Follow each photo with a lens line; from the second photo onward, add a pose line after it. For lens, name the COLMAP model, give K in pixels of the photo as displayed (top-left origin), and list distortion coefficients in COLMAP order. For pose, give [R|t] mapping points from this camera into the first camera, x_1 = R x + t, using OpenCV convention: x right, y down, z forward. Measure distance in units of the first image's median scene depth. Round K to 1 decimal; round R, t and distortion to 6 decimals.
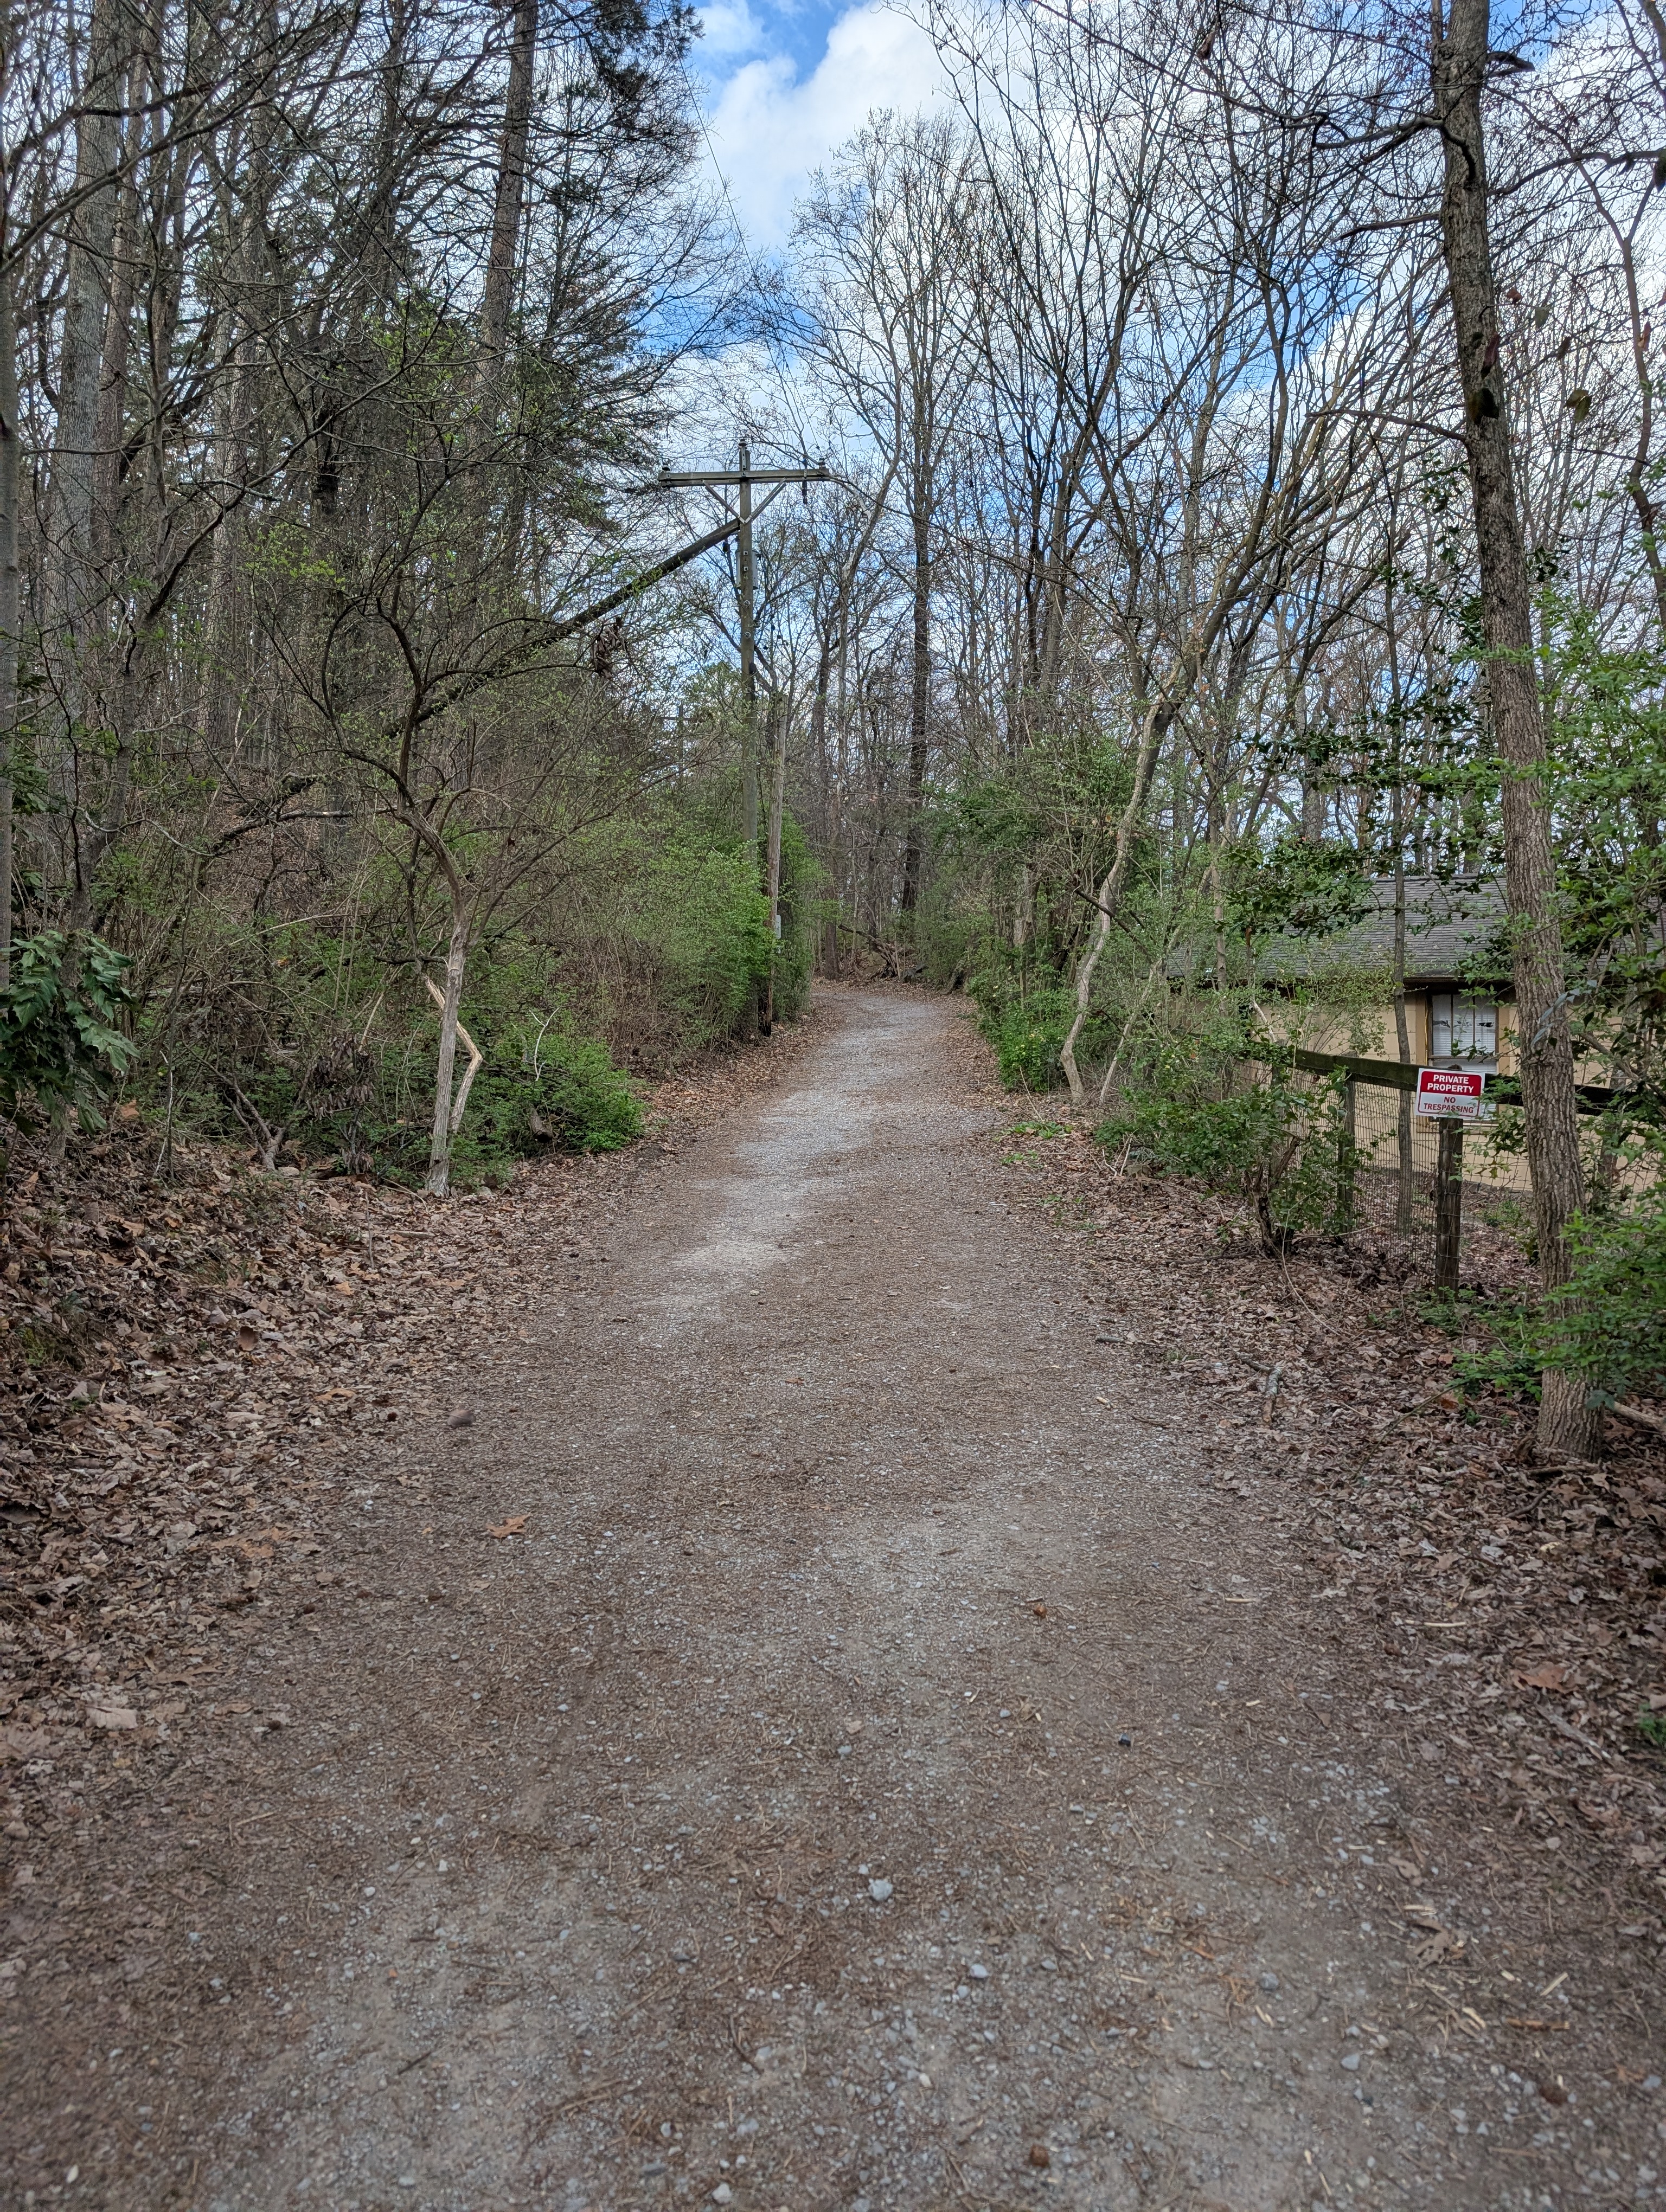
lens RADIAL K [[1572.5, 0, 840.8], [0, 1572.5, 1090.5], [0, 0, 1]] dist [-0.006882, -0.000932]
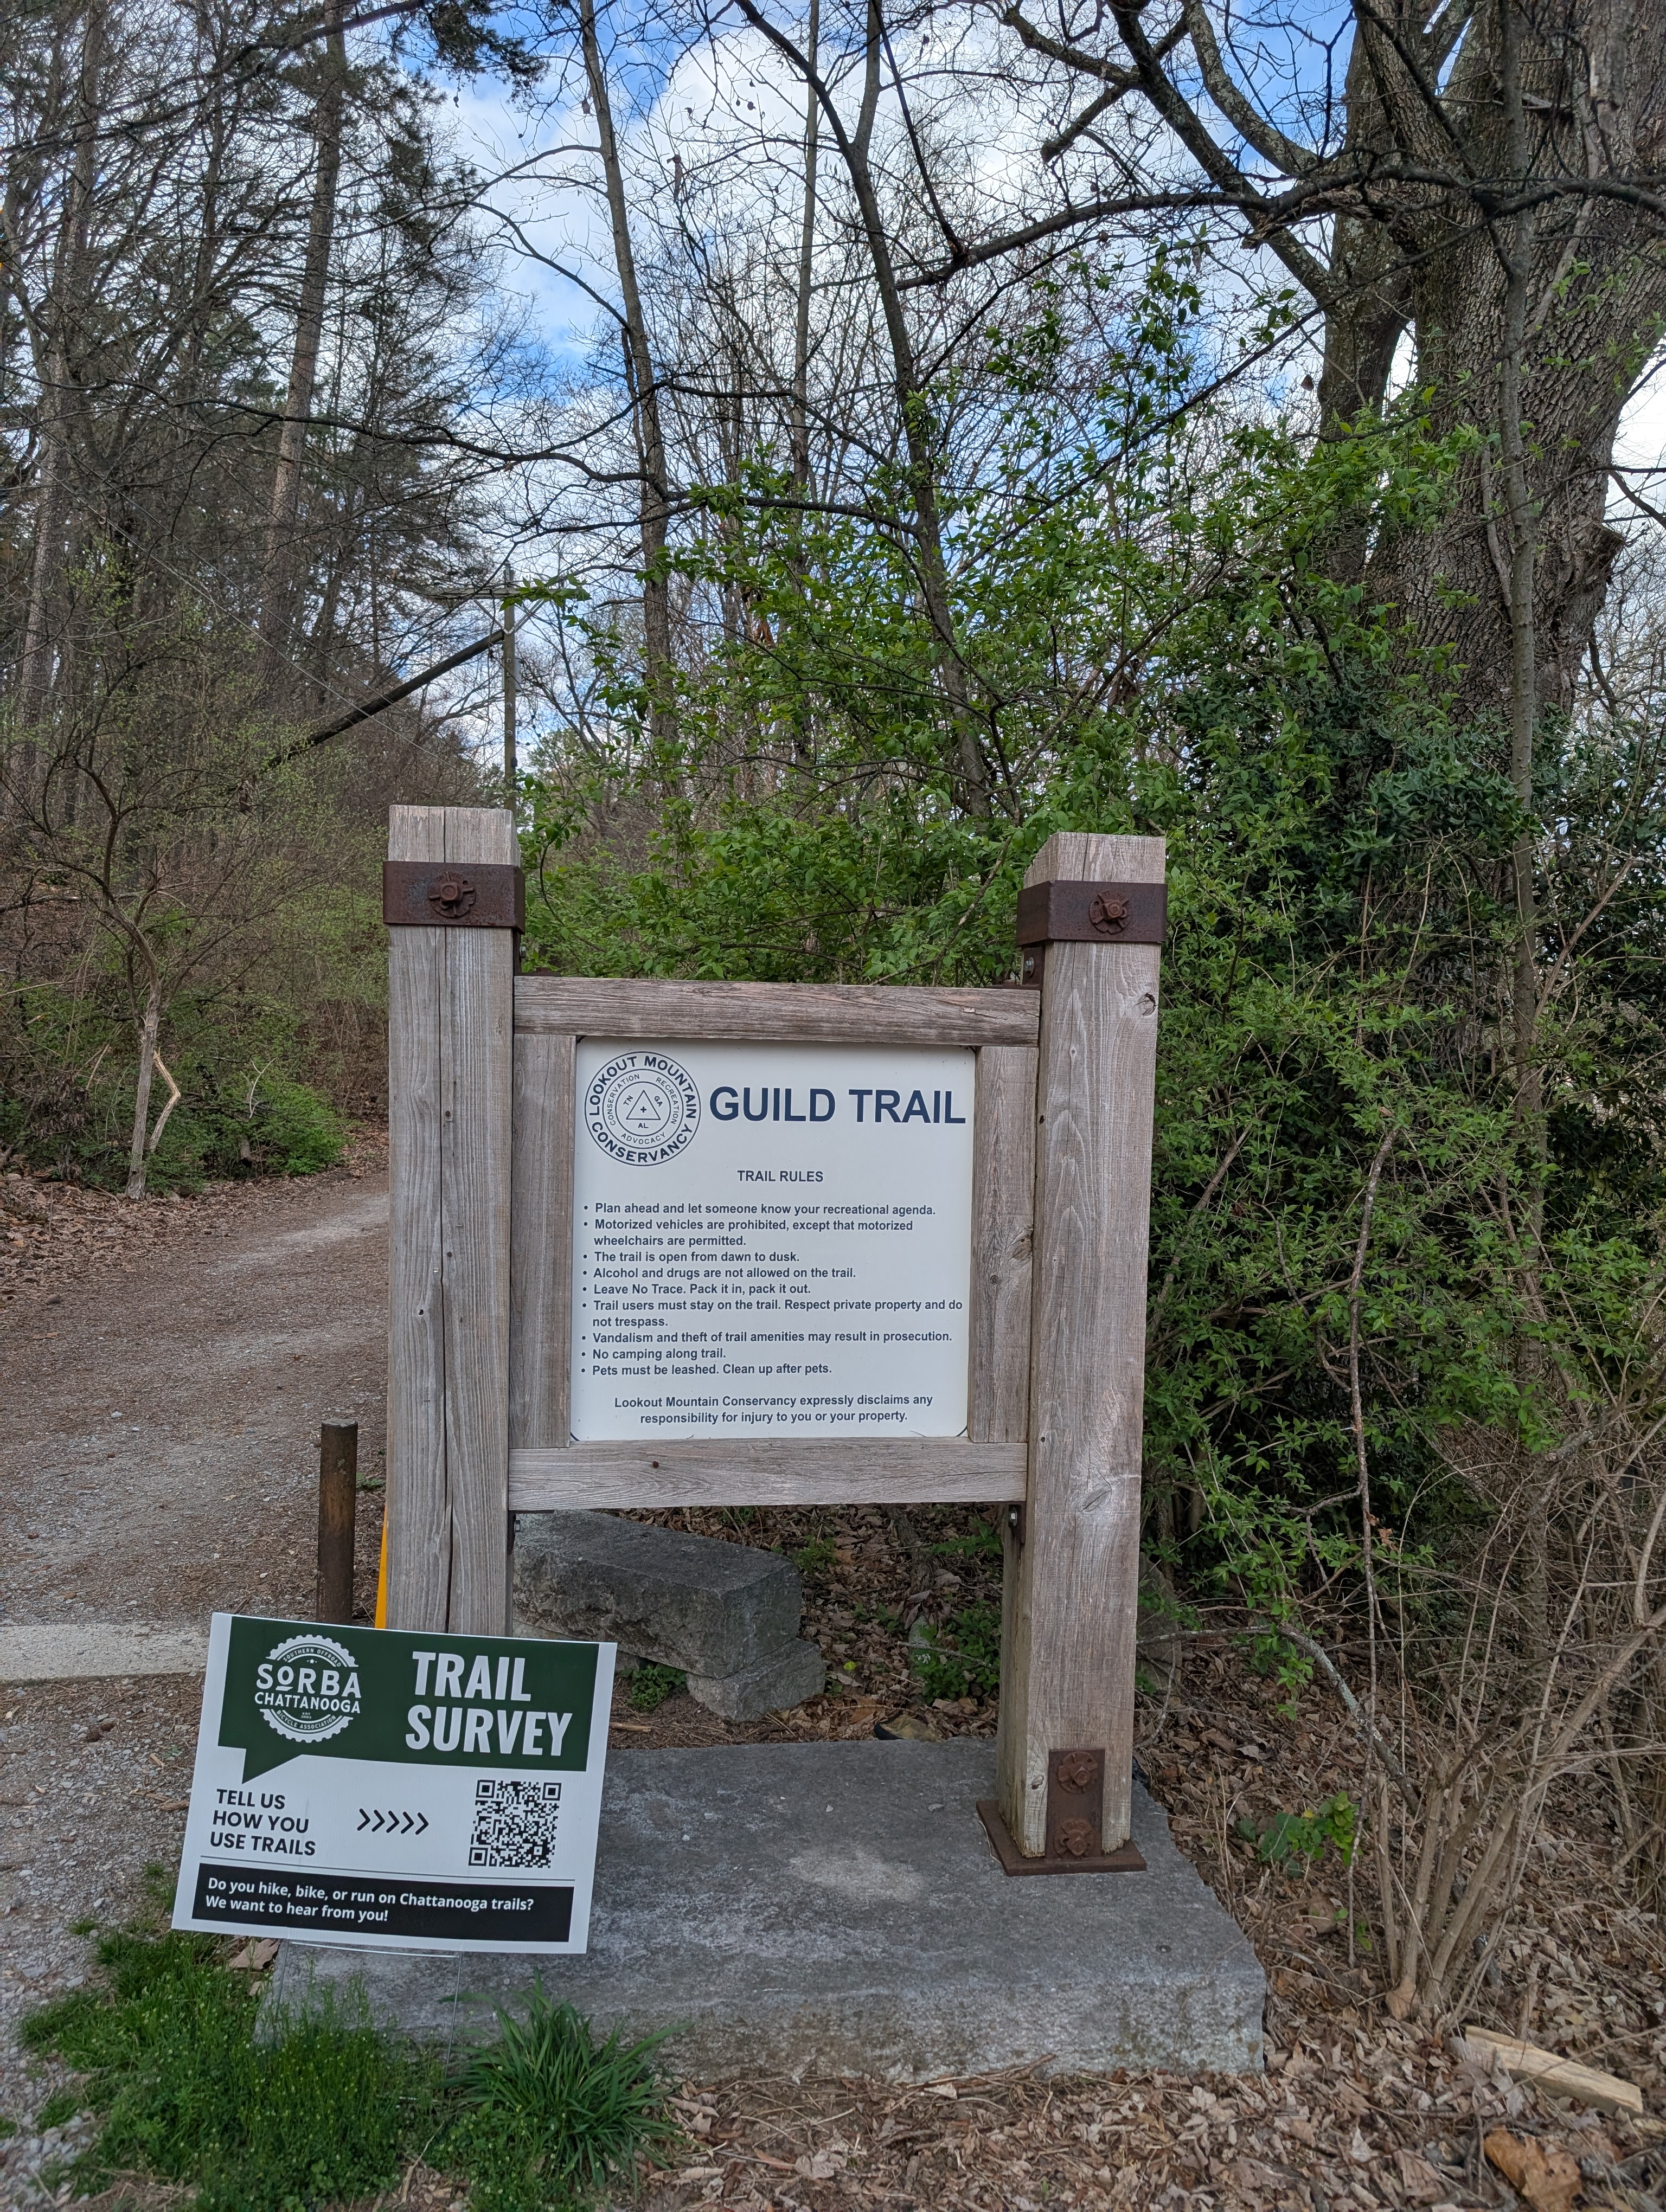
lens RADIAL K [[1572.5, 0, 825.1], [0, 1572.5, 1118.6], [0, 0, 1]] dist [-0.006882, -0.000932]
pose [[0.996638, 0.009988, 0.081314, 0.160941], [-0.008065, 0.999681, -0.023942, 0.020867], [-0.081527, 0.023206, 0.996401, -0.268904]]
